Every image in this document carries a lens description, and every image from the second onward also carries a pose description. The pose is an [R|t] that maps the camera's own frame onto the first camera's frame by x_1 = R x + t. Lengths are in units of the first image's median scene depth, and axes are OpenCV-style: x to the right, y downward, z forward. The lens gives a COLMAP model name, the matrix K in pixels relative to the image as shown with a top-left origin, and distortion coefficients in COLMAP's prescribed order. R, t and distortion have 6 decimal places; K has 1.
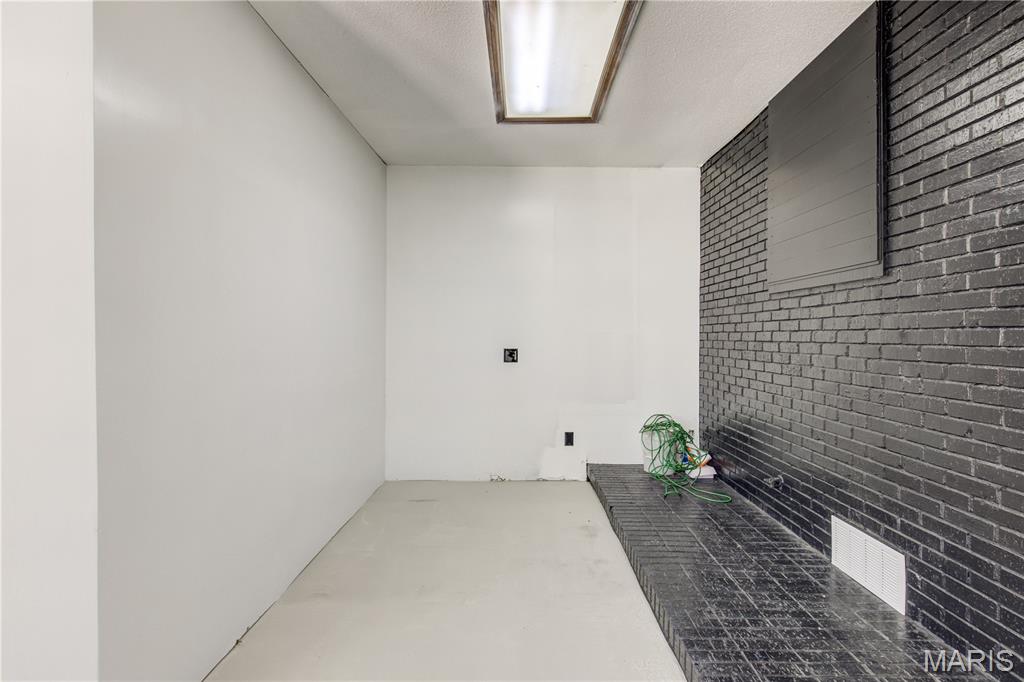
lens RADIAL K [[449.3, 0, 512.0], [0, 449.3, 341.0], [0, 0, 1]] dist [0.001023, 0.000019]
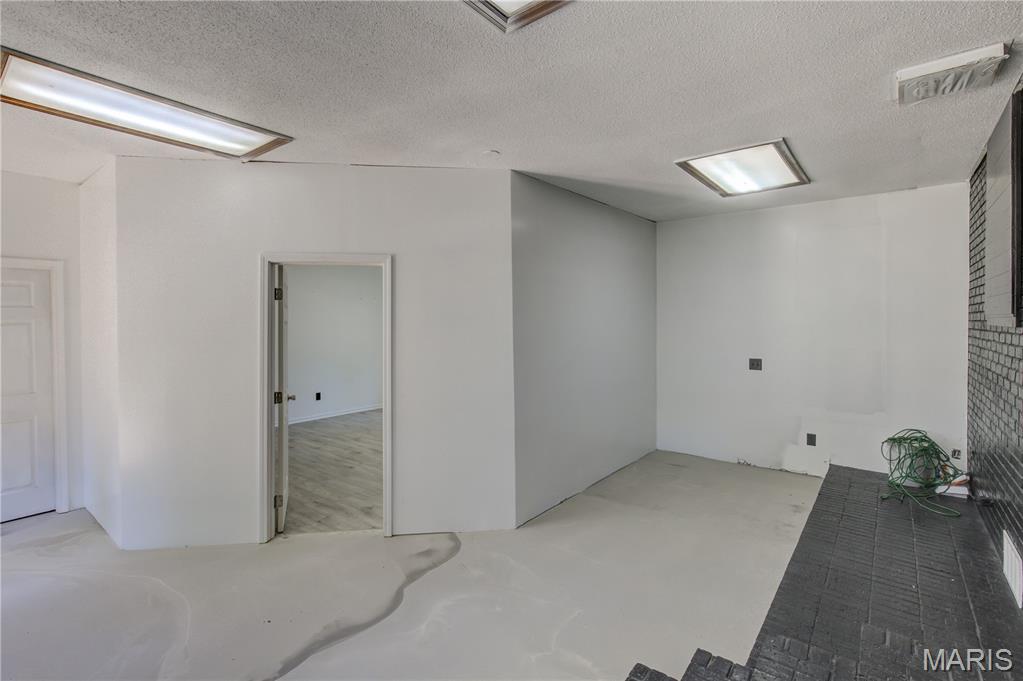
lens RADIAL K [[465.6, 0, 511.4], [0, 465.6, 323.0], [0, 0, 1]] dist [0.000404, -0.000061]
pose [[0.774766, -0.003896, -0.632237, 0.293621], [0.002655, 0.999992, -0.002910, -0.081258], [0.632243, 0.000576, 0.774770, -0.420145]]
